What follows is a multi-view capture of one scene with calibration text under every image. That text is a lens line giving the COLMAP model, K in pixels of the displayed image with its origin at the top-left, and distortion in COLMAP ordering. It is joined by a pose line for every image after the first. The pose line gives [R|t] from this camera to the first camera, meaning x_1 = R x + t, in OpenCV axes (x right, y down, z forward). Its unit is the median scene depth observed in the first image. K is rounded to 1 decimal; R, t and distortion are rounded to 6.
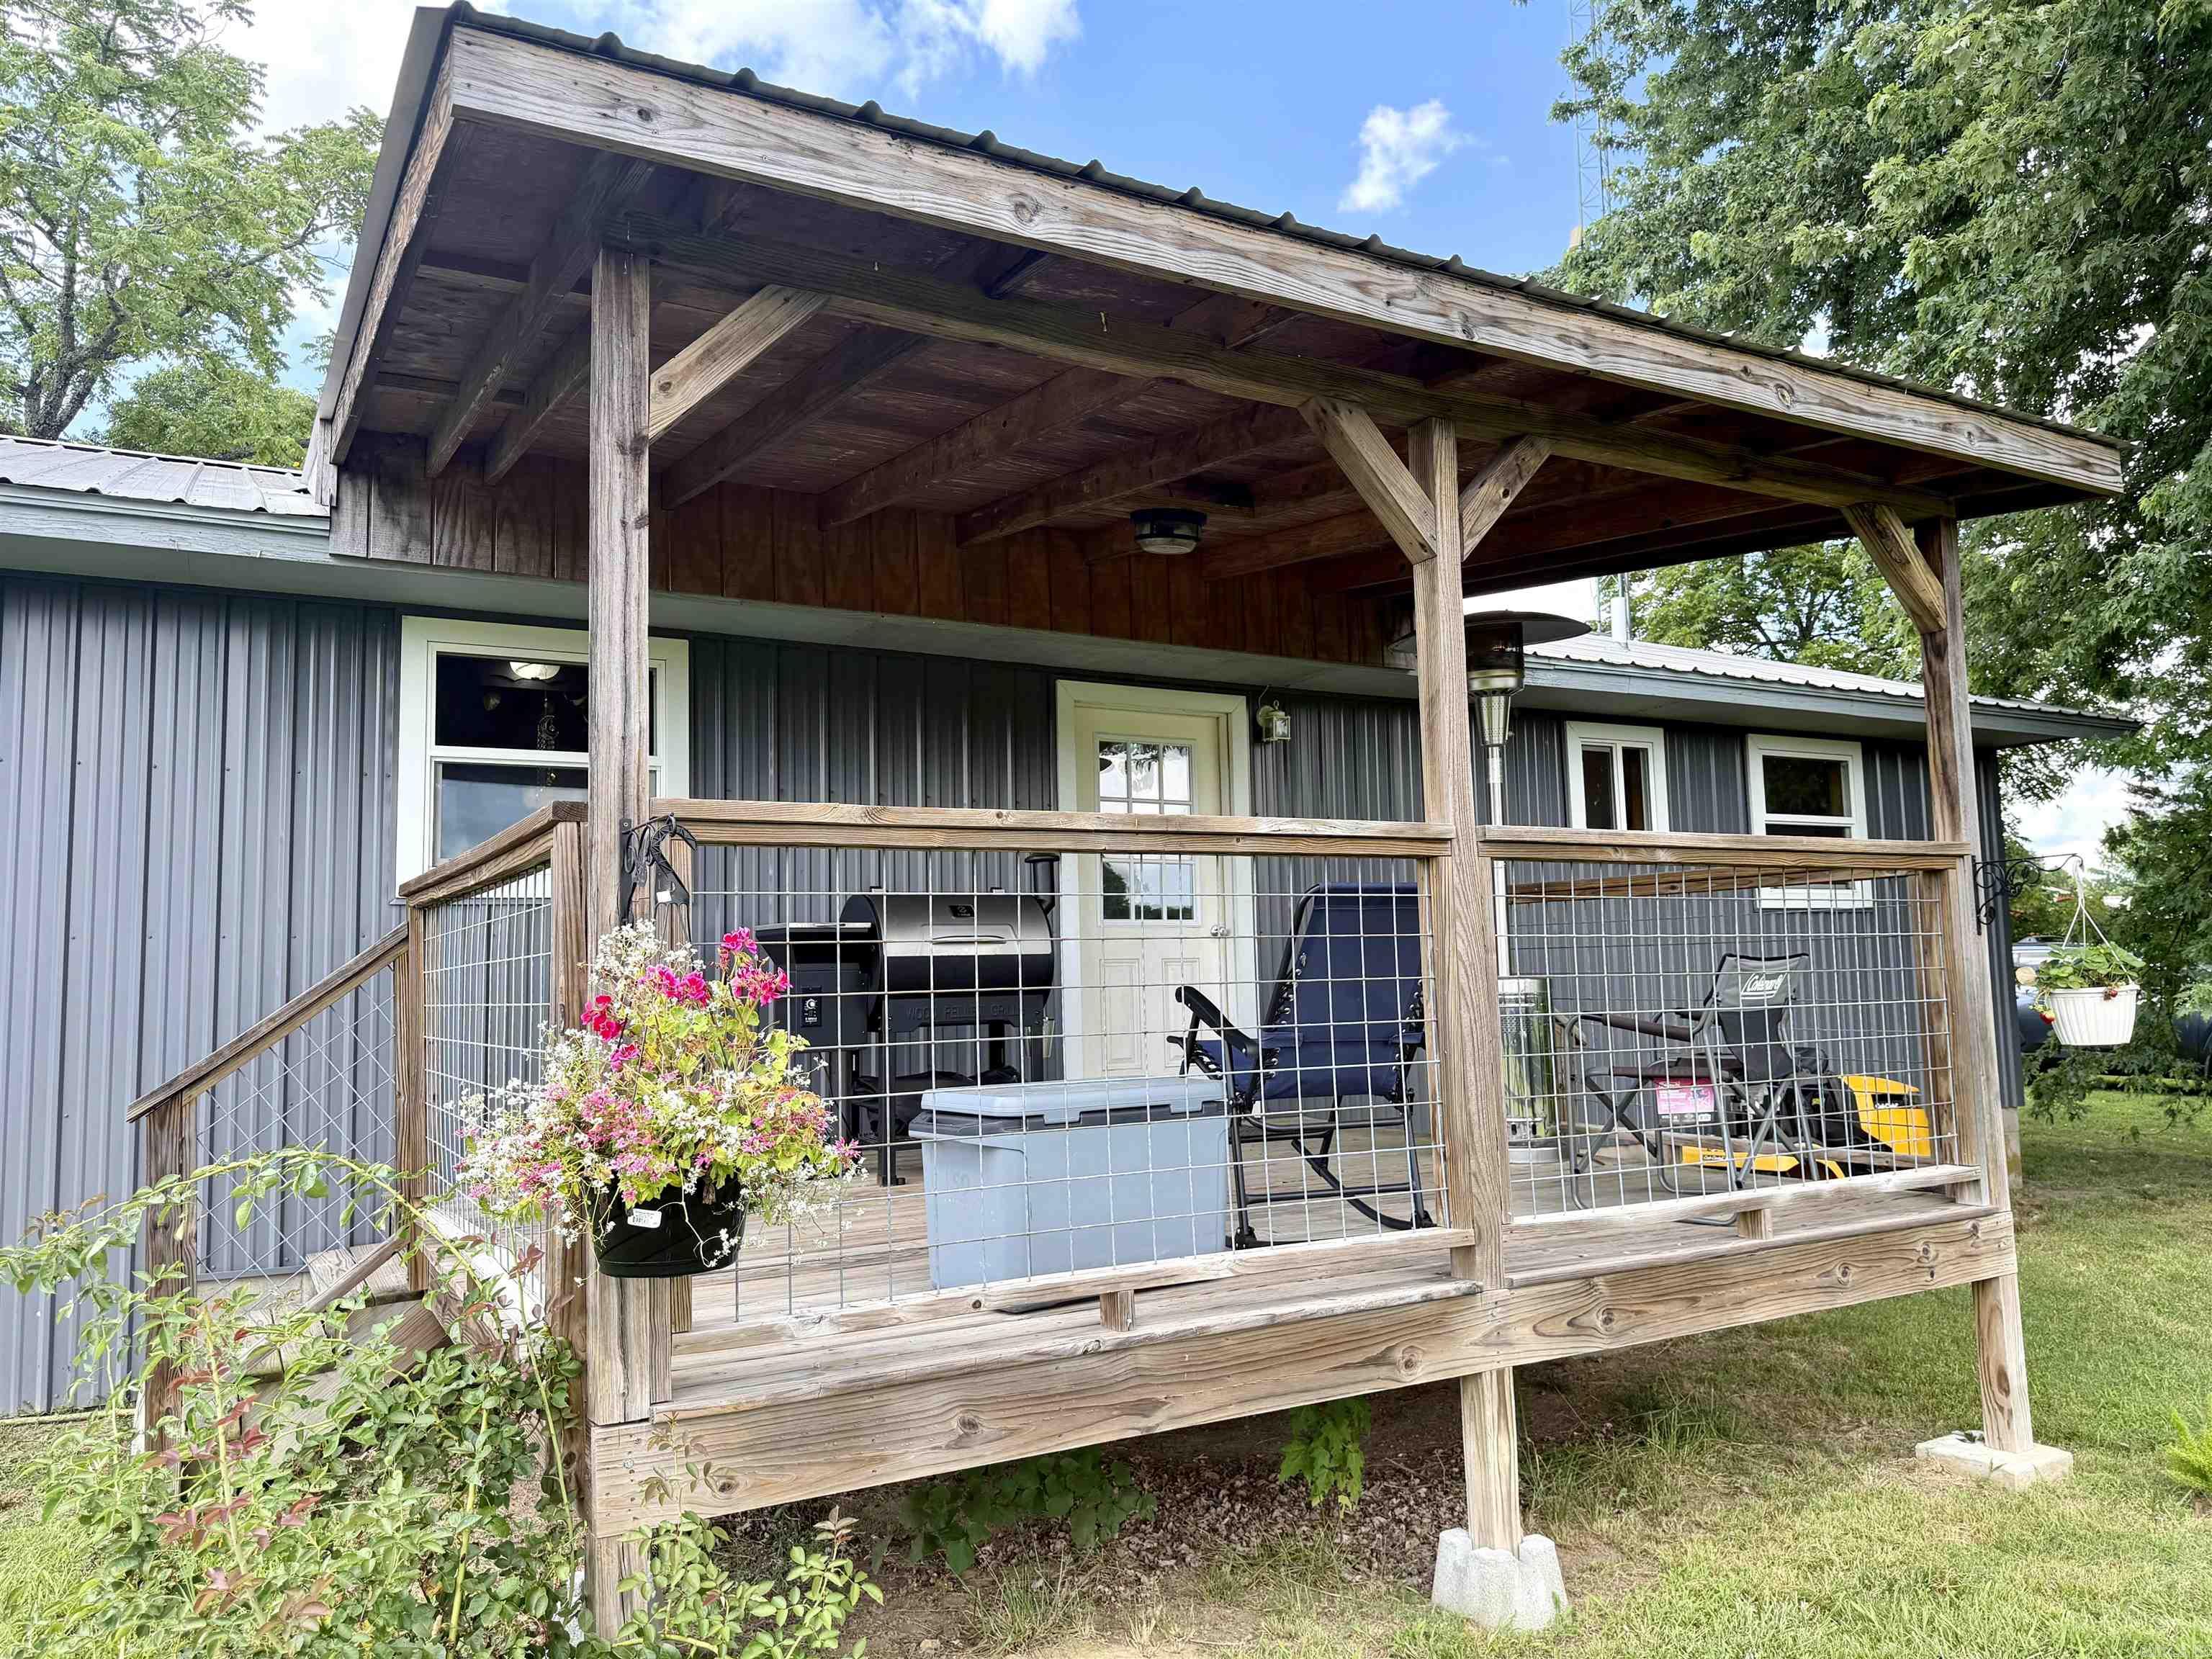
lens RADIAL K [[1544.6, 0, 1107.9], [0, 1544.6, 817.7], [0, 0, 1]] dist [-0.006745, -0.002134]
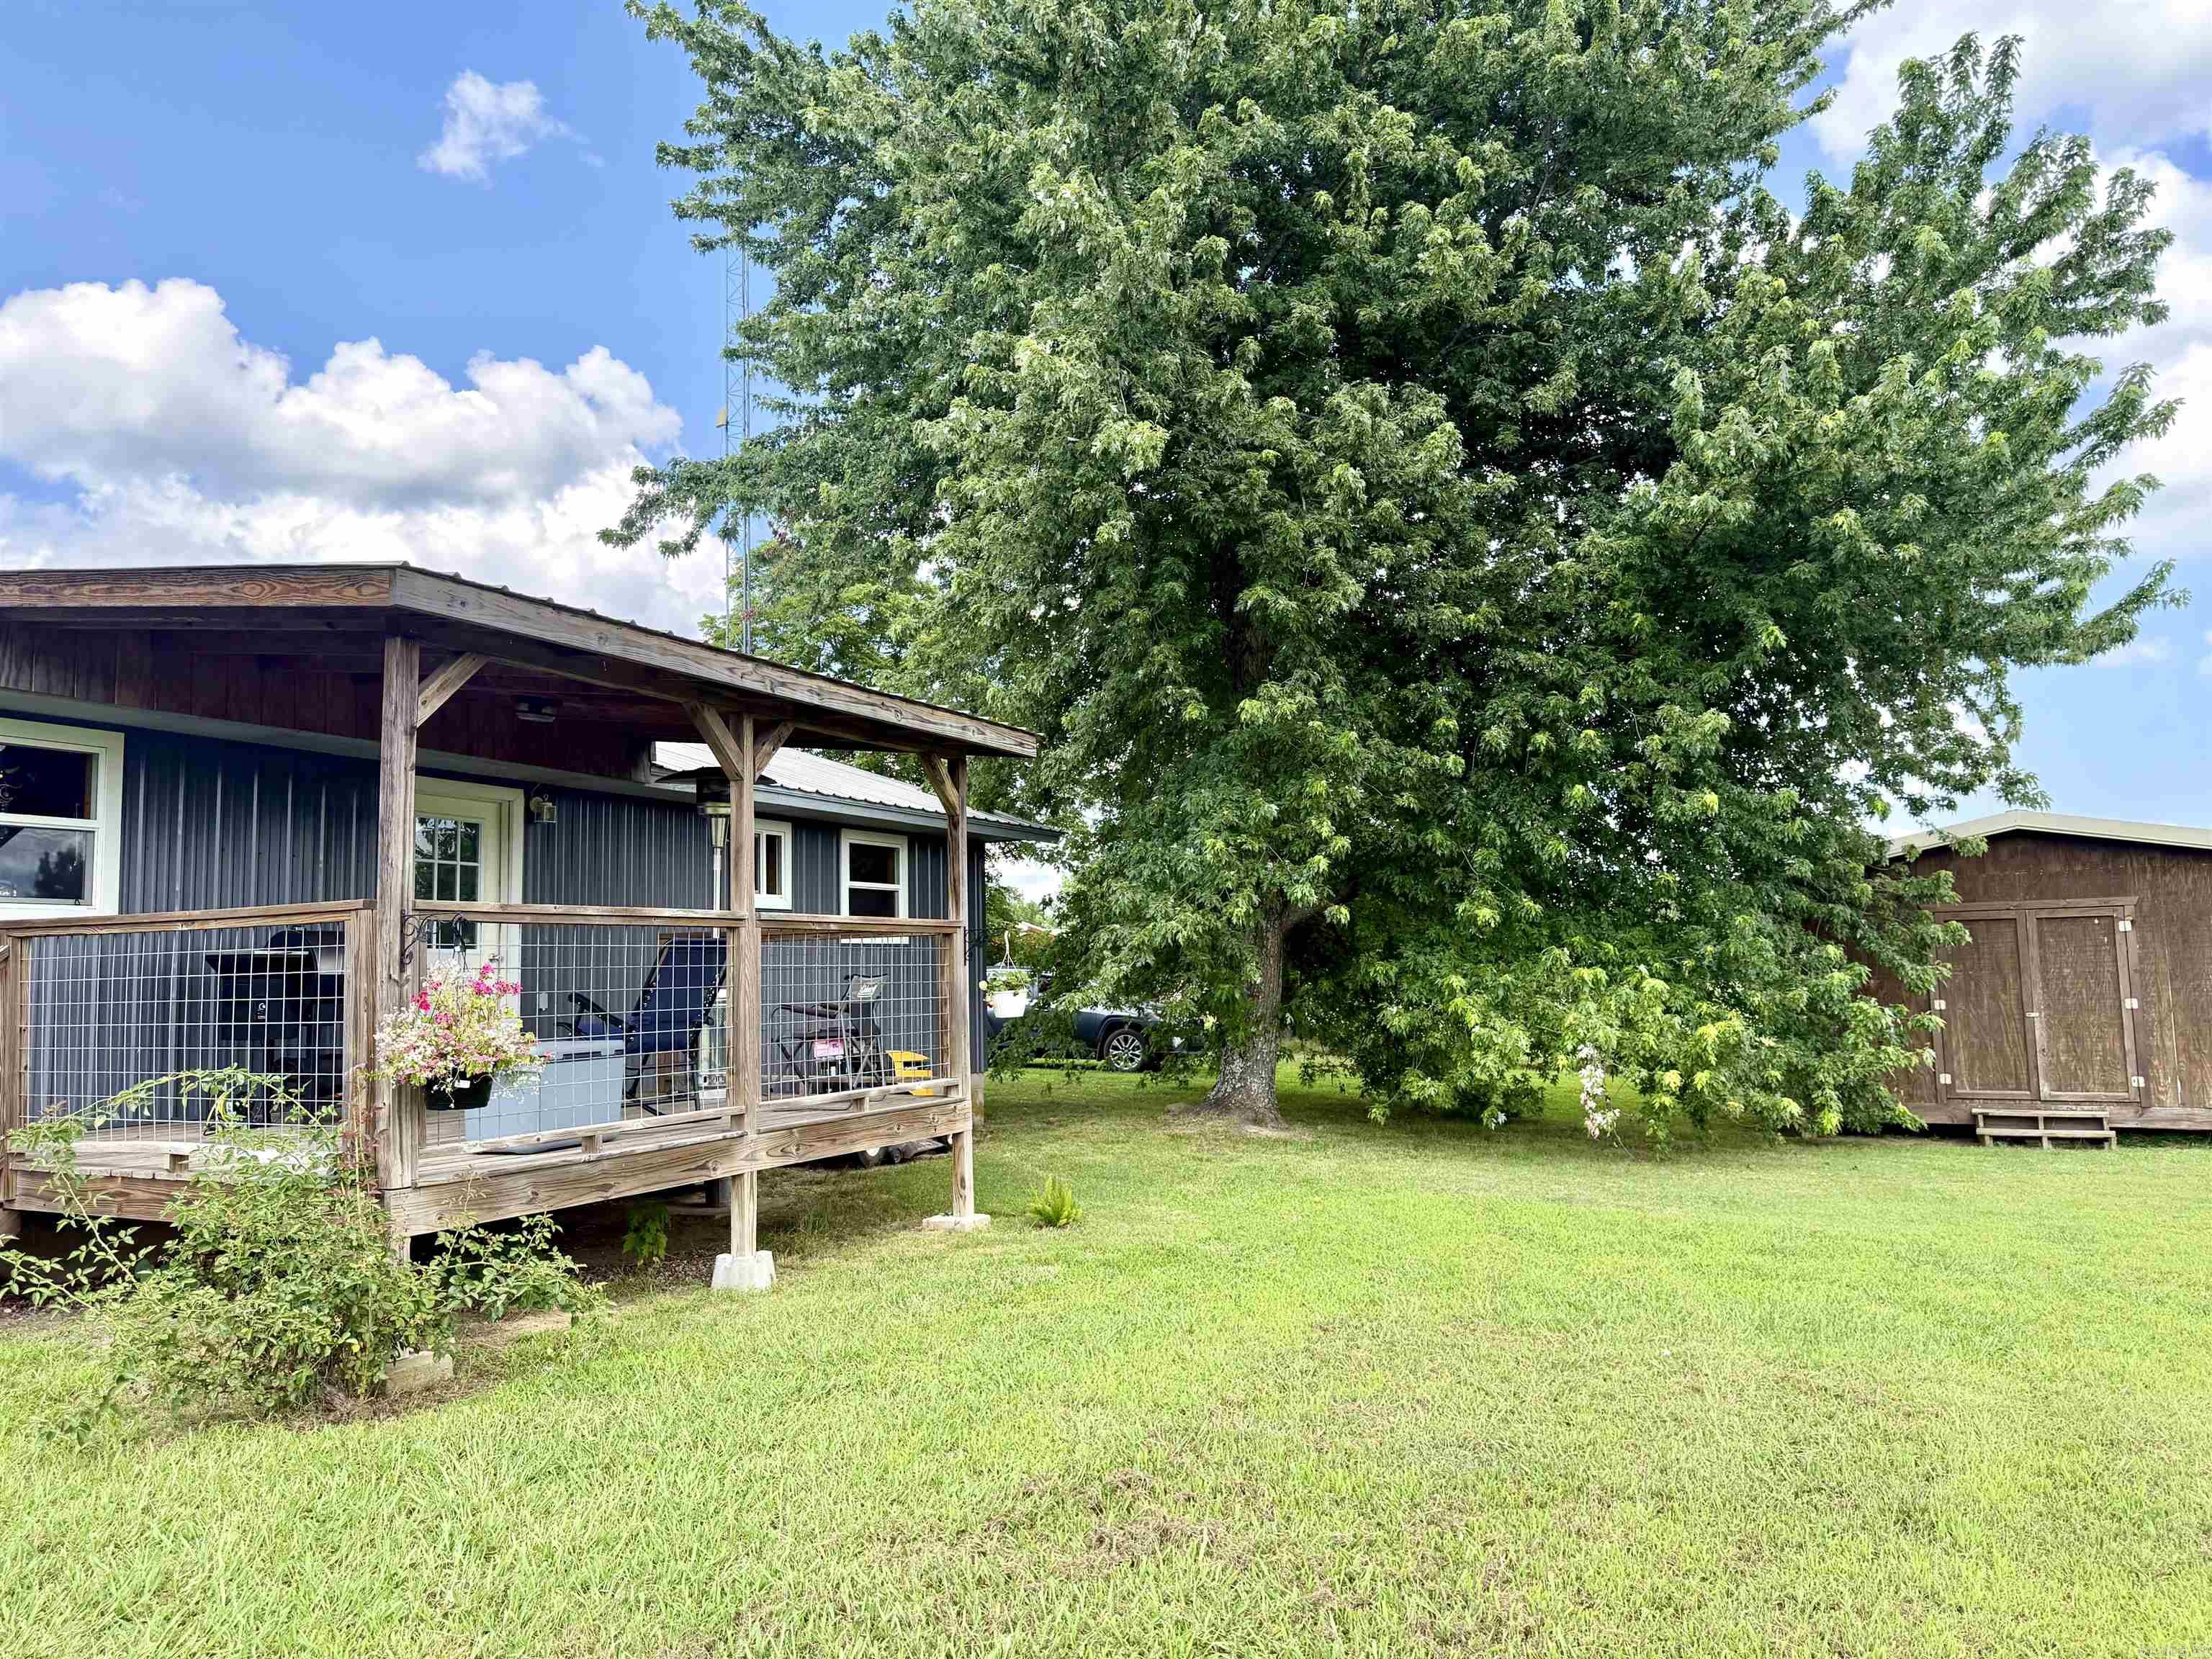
lens RADIAL K [[1544.6, 0, 1111.1], [0, 1544.6, 824.0], [0, 0, 1]] dist [-0.006745, -0.002134]
pose [[0.824267, 0.058439, 0.563177, -0.444933], [-0.055679, 0.998204, -0.022087, -0.078362], [-0.563456, -0.013151, 0.826041, -0.810081]]
